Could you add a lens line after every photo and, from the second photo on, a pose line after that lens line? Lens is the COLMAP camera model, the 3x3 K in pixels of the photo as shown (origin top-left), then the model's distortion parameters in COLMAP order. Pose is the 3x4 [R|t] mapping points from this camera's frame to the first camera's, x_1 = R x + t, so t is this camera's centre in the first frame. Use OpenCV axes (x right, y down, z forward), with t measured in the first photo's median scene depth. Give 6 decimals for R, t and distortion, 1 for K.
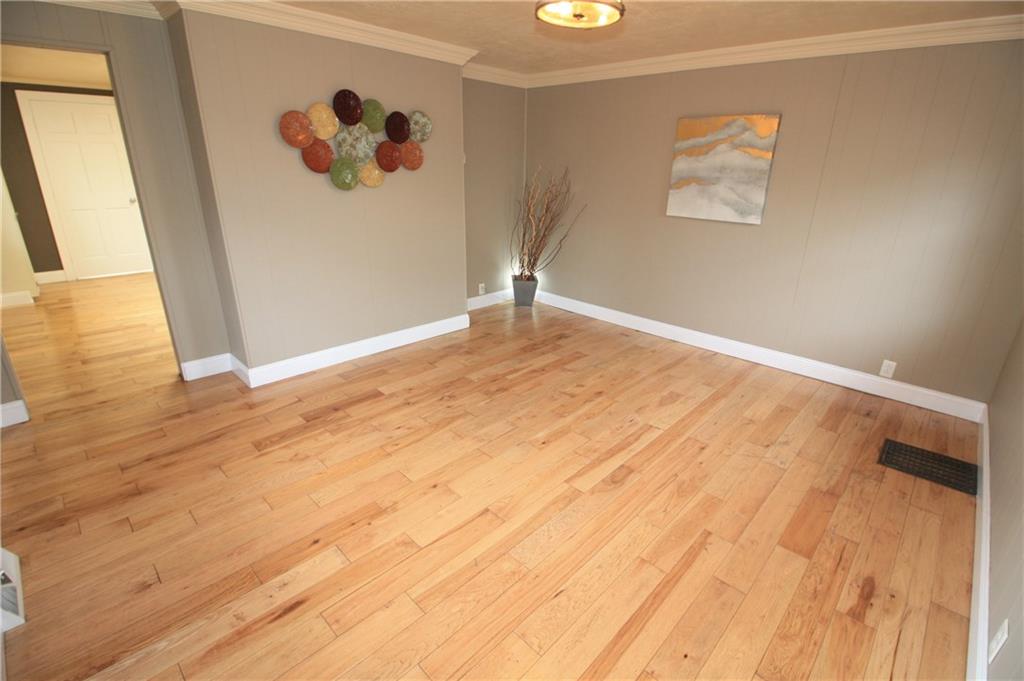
lens RADIAL K [[474.5, 0, 514.8], [0, 474.5, 340.2], [0, 0, 1]] dist [-0.001586, -0.024611]
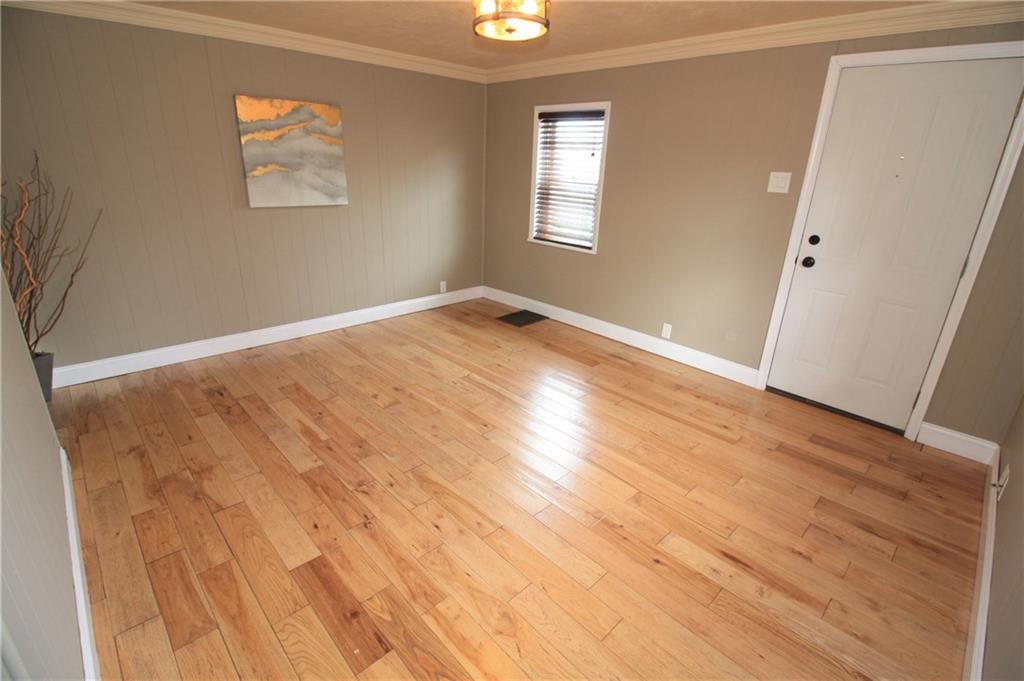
lens RADIAL K [[474.5, 0, 514.8], [0, 474.5, 340.2], [0, 0, 1]] dist [-0.001586, -0.024611]
pose [[0.027573, -0.367483, 0.929621, -0.677242], [0.313831, 0.886137, 0.340985, -0.231578], [-0.949078, 0.282342, 0.139761, 0.590114]]
